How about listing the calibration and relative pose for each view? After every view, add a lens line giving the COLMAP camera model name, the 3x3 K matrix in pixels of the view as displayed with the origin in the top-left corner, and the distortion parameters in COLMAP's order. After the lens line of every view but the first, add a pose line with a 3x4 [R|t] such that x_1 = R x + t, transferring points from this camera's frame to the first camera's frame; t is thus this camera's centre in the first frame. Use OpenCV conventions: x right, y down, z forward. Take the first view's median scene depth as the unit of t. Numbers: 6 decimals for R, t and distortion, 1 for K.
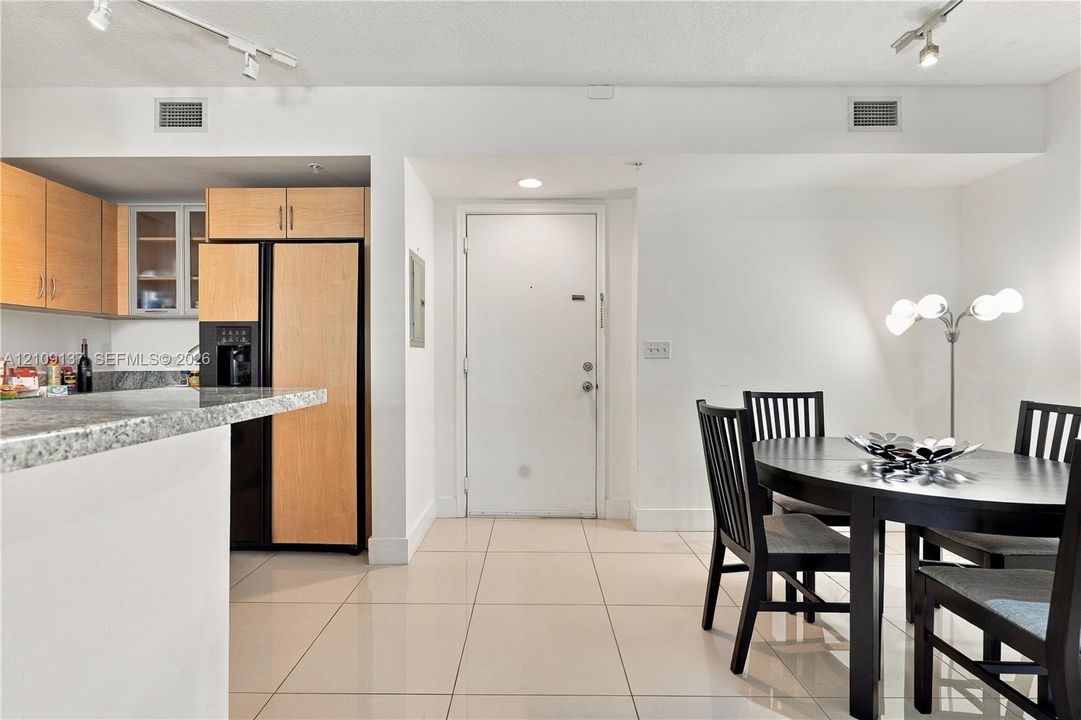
lens RADIAL K [[500.2, 0, 539.8], [0, 500.2, 363.0], [0, 0, 1]] dist [0.011051, 0.000209]
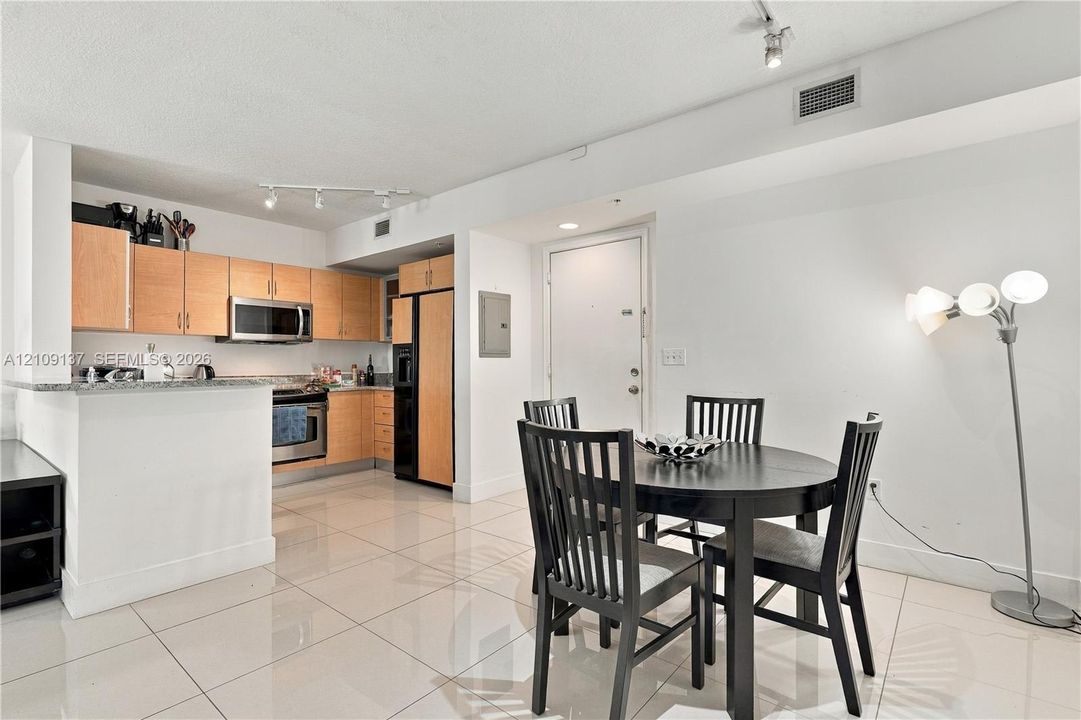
lens RADIAL K [[500.2, 0, 538.6], [0, 500.2, 362.8], [0, 0, 1]] dist [0.011051, 0.000209]
pose [[0.782137, -0.004723, -0.623088, 0.784209], [-0.002630, 0.999937, -0.010881, -0.001056], [0.623101, 0.010149, 0.782076, -0.031008]]
